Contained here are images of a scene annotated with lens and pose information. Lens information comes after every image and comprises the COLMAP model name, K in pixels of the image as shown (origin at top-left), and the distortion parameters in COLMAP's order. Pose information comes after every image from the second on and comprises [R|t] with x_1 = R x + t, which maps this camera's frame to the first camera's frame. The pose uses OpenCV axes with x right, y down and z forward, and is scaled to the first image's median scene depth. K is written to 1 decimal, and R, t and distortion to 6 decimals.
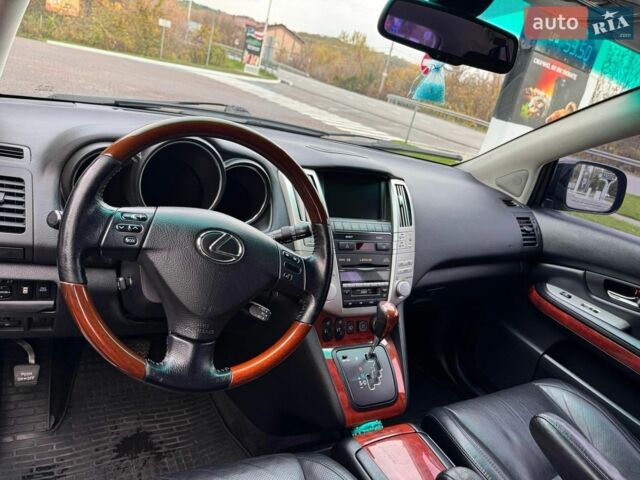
lens RADIAL K [[452.1, 0, 320.0], [0, 452.1, 240.0], [0, 0, 1]] dist [0.044115, -0.054812]
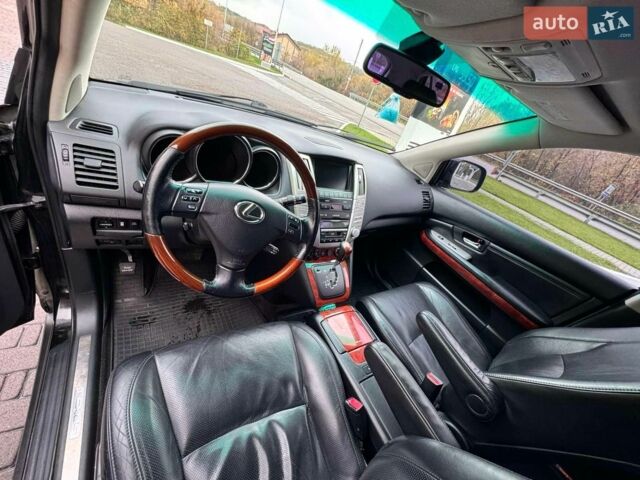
lens RADIAL K [[255.1, 0, 320.0], [0, 255.1, 240.0], [0, 0, 1]] dist [-0.001042, -0.000451]
pose [[0.993711, 0.069390, 0.087879, -0.031864], [-0.087444, 0.971119, 0.221993, -0.068939], [-0.069937, -0.228281, 0.971080, 0.065481]]
